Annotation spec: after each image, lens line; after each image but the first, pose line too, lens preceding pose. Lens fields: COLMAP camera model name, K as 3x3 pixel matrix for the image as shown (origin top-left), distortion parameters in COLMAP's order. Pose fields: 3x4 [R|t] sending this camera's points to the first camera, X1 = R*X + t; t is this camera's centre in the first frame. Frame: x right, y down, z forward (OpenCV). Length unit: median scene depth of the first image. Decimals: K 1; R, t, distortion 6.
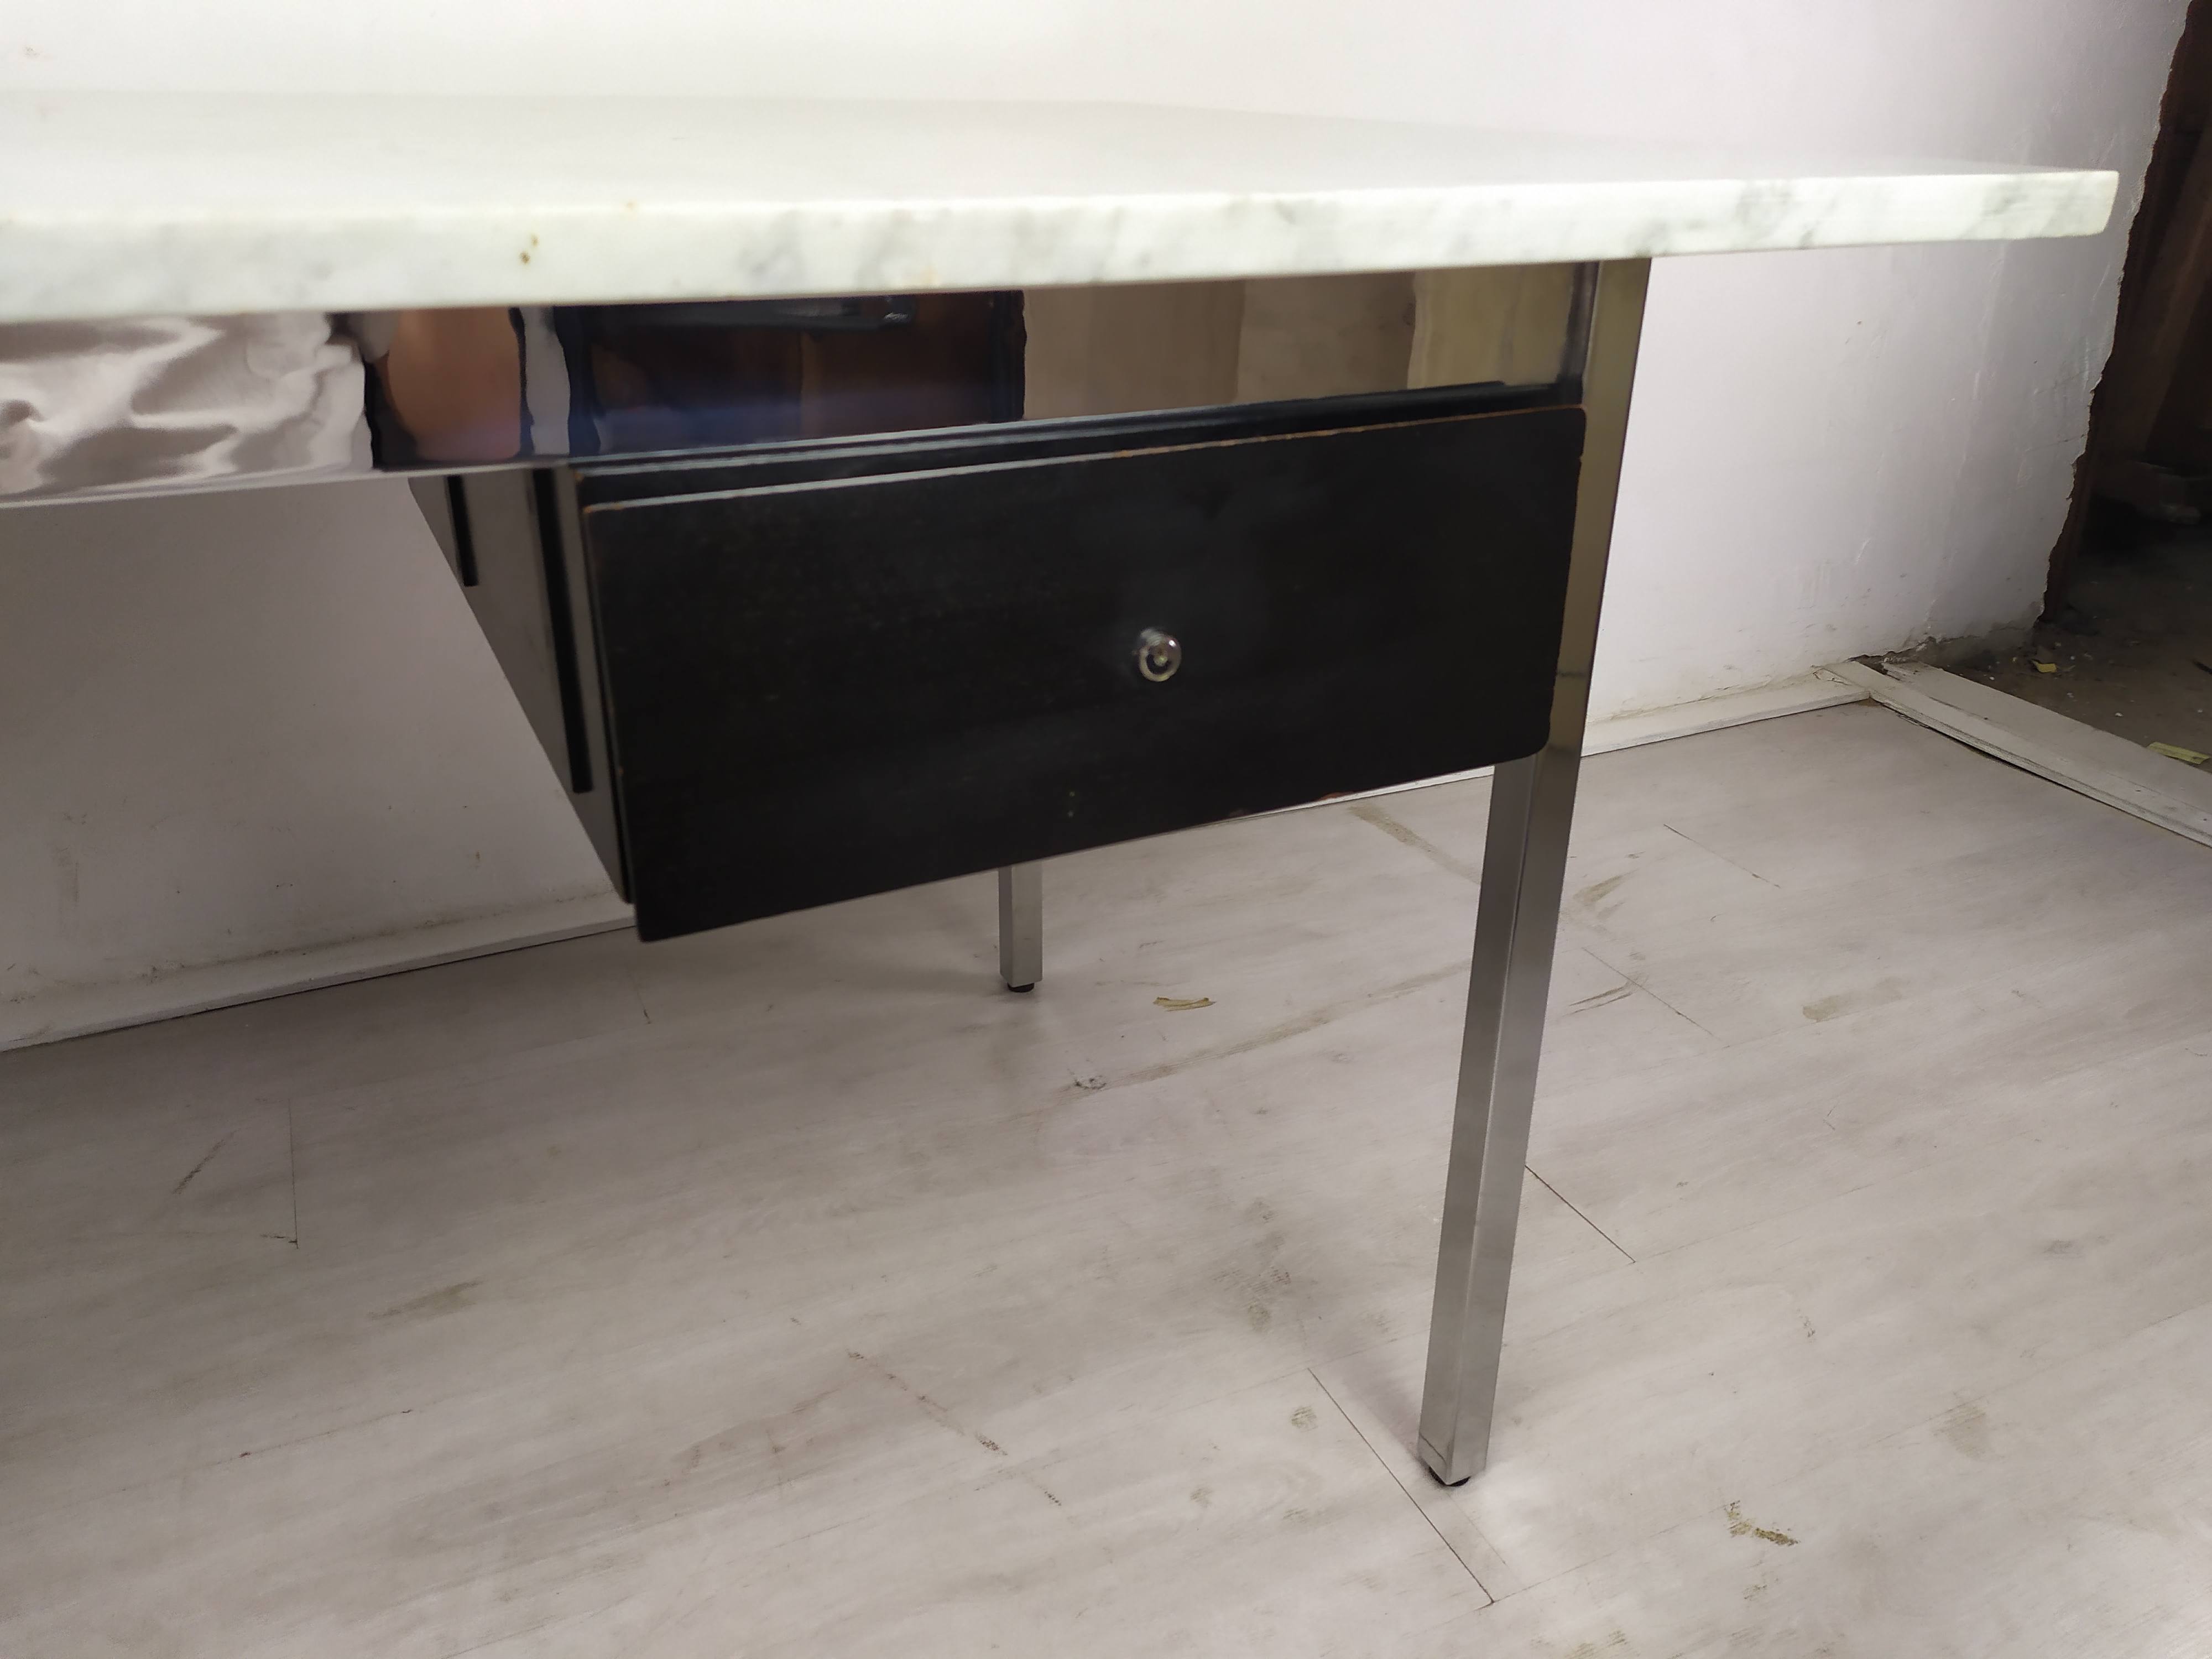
lens RADIAL K [[1680.0, 0, 1132.4], [0, 1680.0, 823.0], [0, 0, 1]] dist [0.057131, -0.073422]
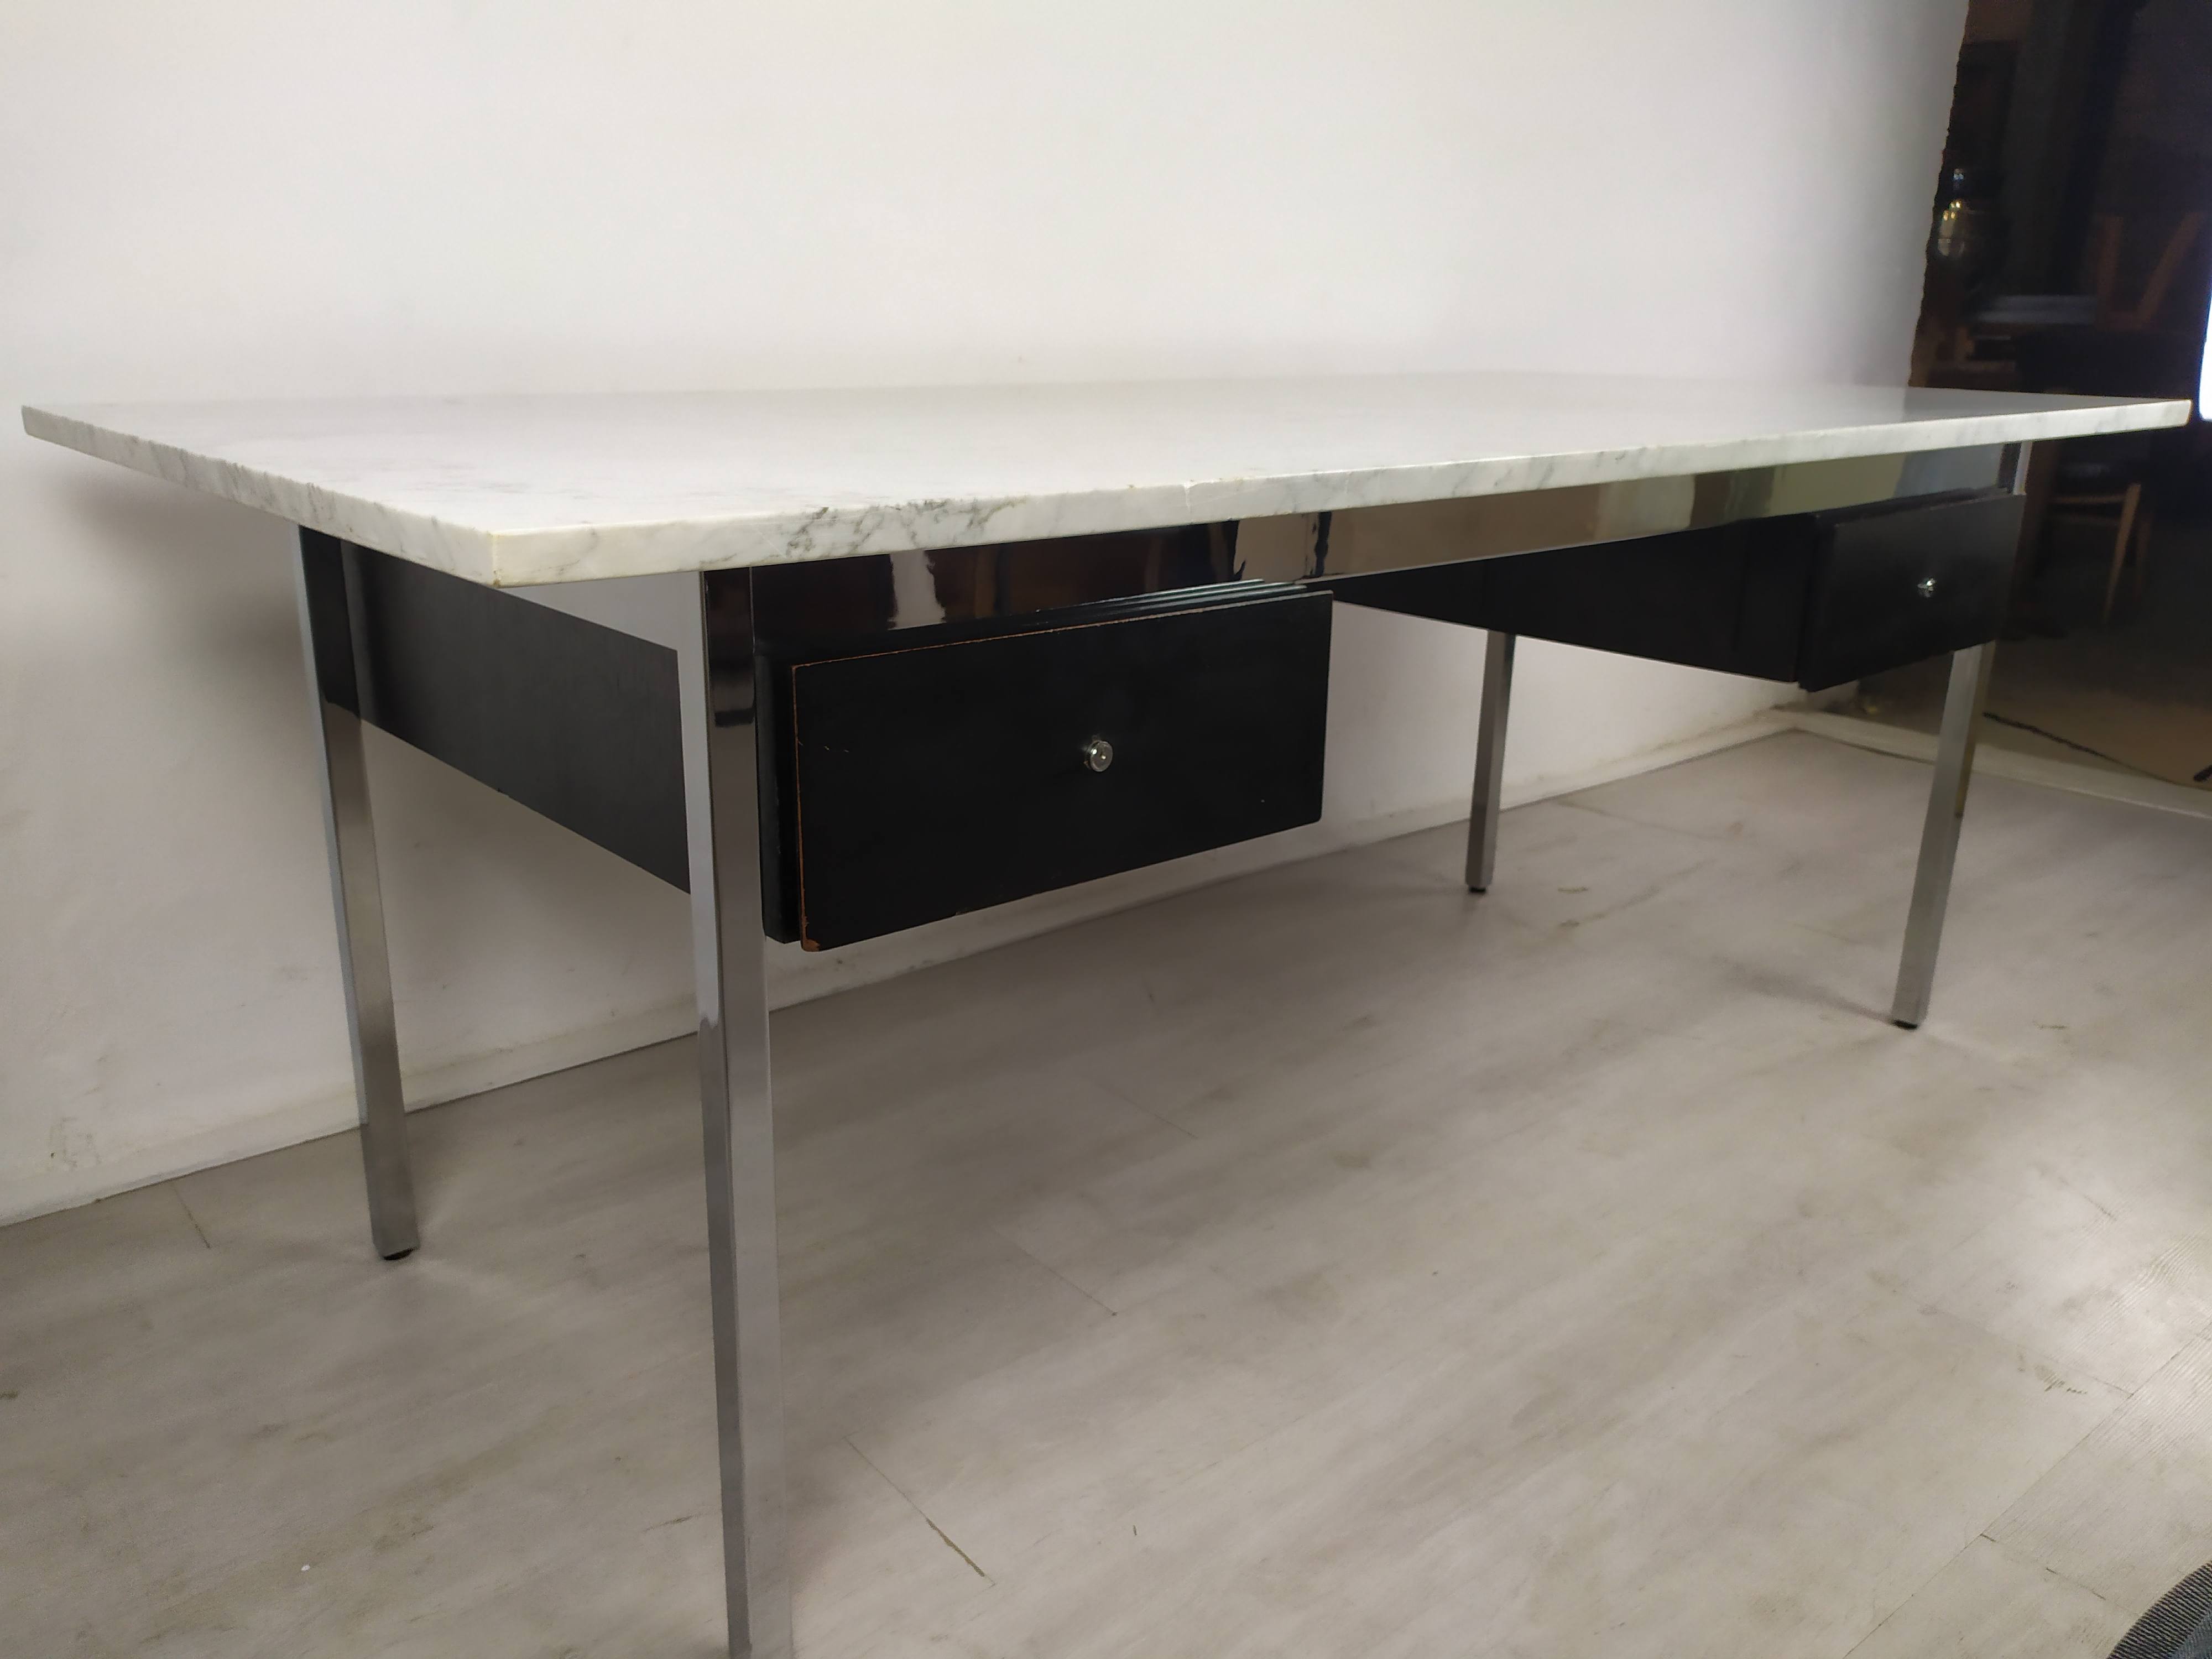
lens RADIAL K [[1697.3, 0, 1085.1], [0, 1697.3, 861.3], [0, 0, 1]] dist [0.048599, -0.072248]
pose [[0.972705, -0.082400, 0.216923, -1.110985], [0.104770, 0.990071, -0.093714, 0.257513], [-0.207048, 0.113883, 0.971680, -0.748207]]
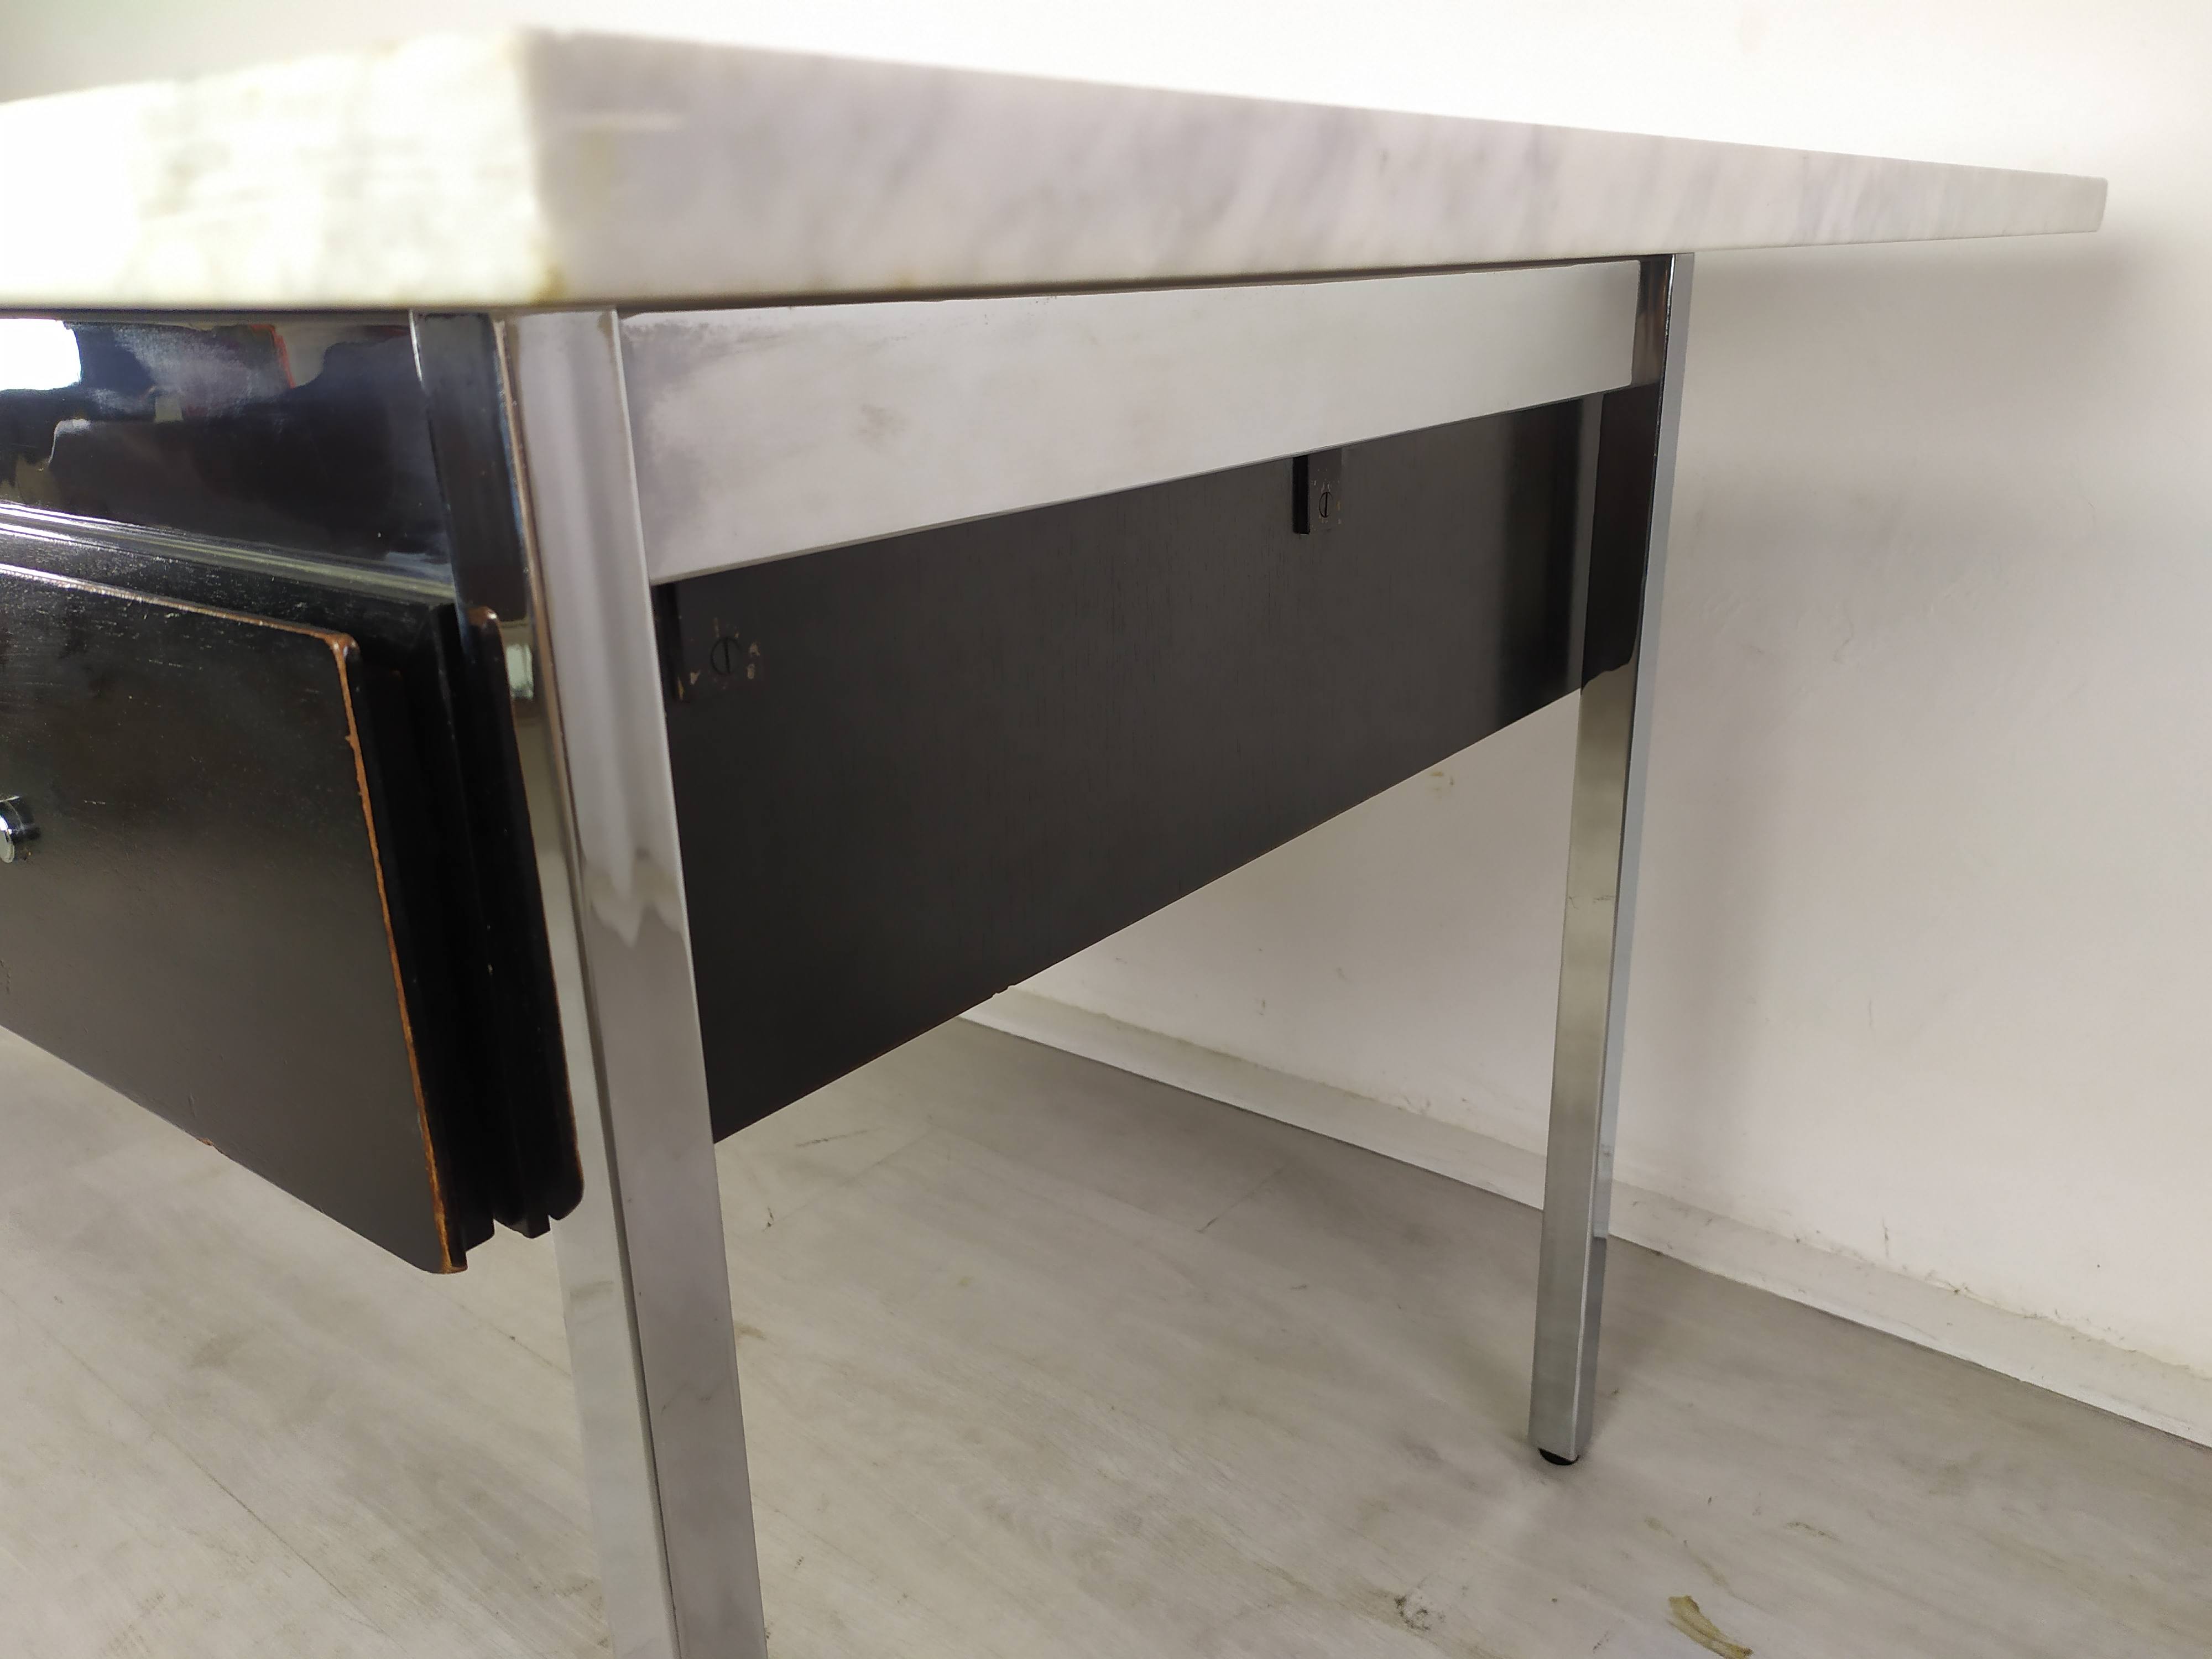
lens RADIAL K [[1667.5, 0, 1115.5], [0, 1667.5, 829.5], [0, 0, 1]] dist [0.057331, -0.075180]
pose [[0.432339, 0.261424, -0.862983, 0.532581], [-0.346352, 0.931780, 0.108749, -0.212421], [0.832540, 0.251879, 0.493390, 0.623948]]
